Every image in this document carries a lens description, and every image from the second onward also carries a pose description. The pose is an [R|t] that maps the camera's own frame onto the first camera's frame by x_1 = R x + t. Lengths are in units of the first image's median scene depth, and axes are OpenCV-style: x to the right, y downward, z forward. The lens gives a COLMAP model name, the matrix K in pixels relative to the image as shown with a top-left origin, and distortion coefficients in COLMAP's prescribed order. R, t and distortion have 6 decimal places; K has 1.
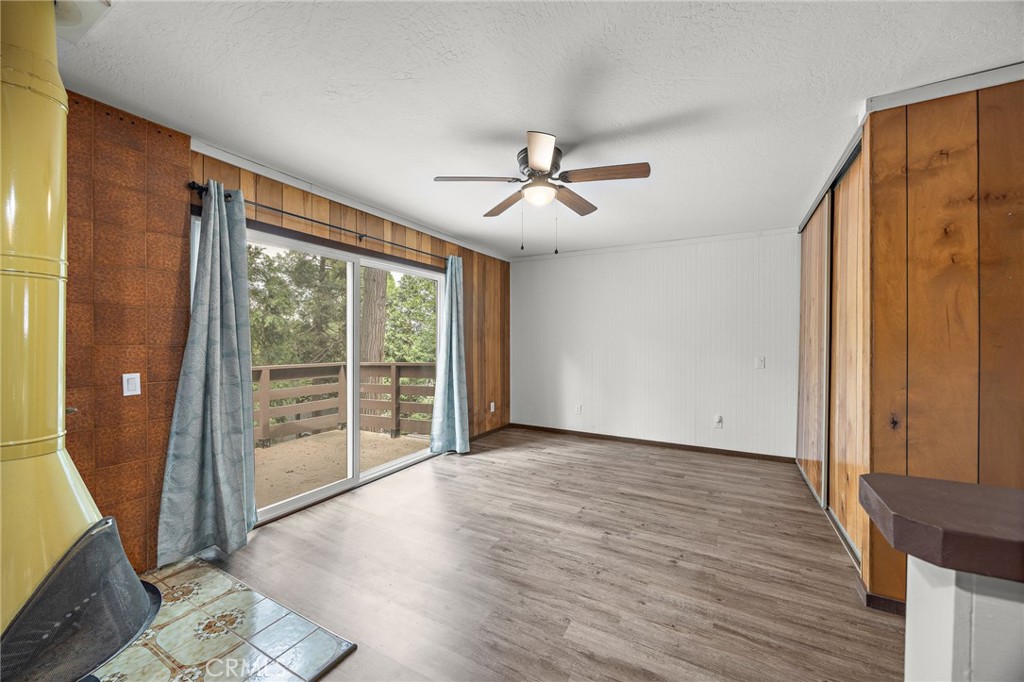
lens RADIAL K [[387.2, 0, 513.3], [0, 387.2, 337.7], [0, 0, 1]] dist [-0.004986, -0.000017]
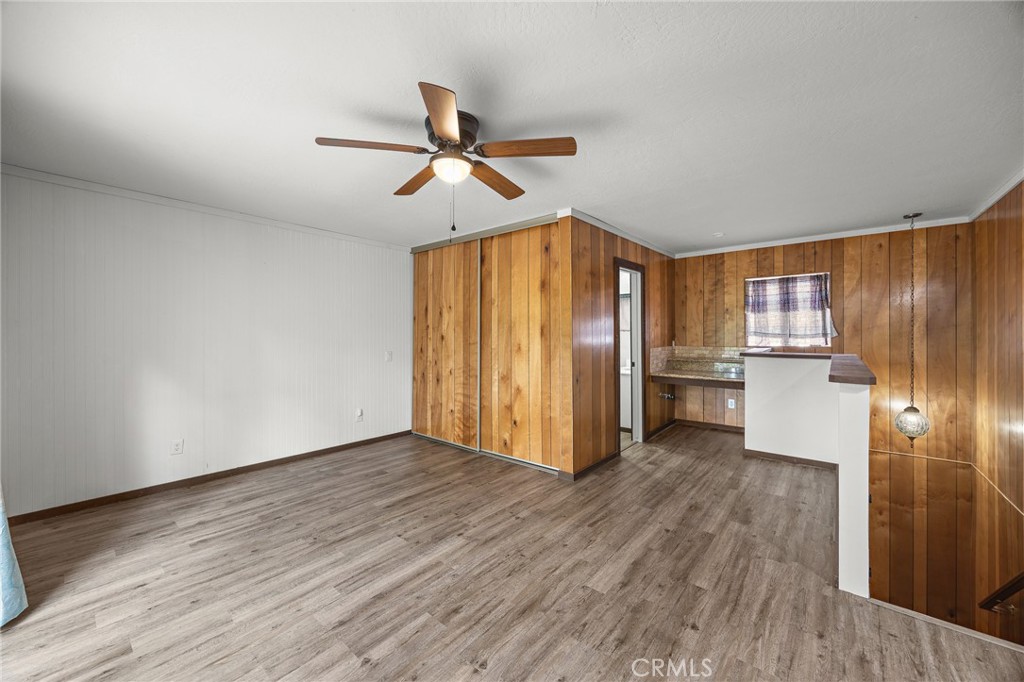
lens RADIAL K [[384.2, 0, 506.5], [0, 384.2, 332.8], [0, 0, 1]] dist [-0.002280, -0.000295]
pose [[0.198677, 0.003737, 0.980058, -0.603948], [-0.006777, 0.999974, -0.002439, -0.008790], [-0.980042, -0.006157, 0.198697, 0.596279]]
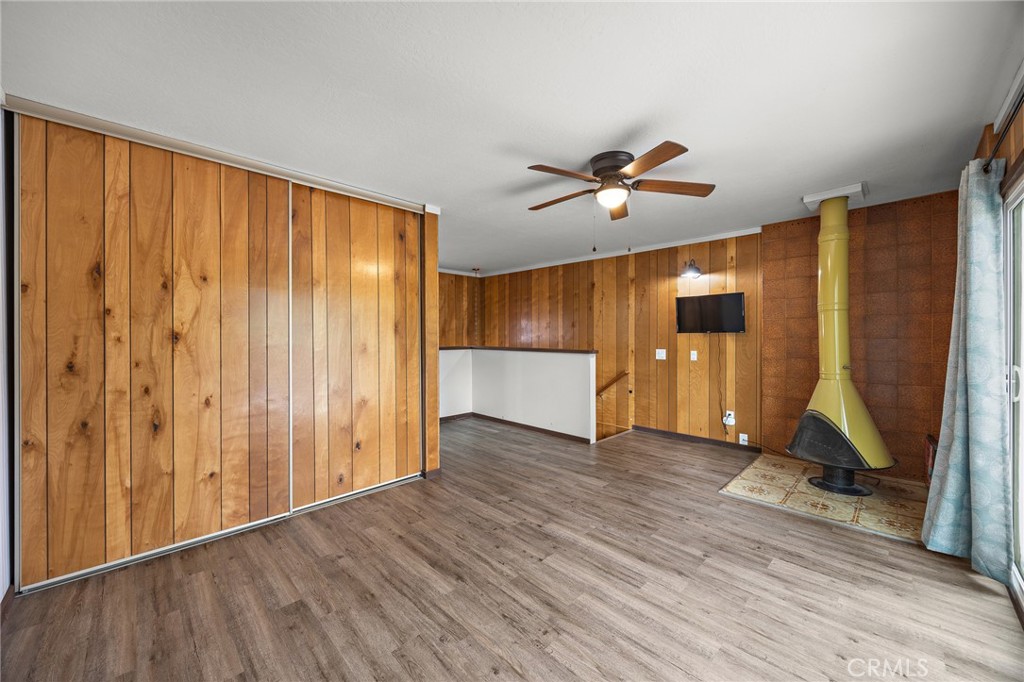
lens RADIAL K [[387.2, 0, 513.3], [0, 387.2, 337.7], [0, 0, 1]] dist [-0.004986, -0.000017]
pose [[-0.958790, 0.000848, 0.284114, 0.018599], [-0.000167, 0.999994, -0.003550, 0.013431], [-0.284115, -0.003451, -0.958784, 1.720429]]
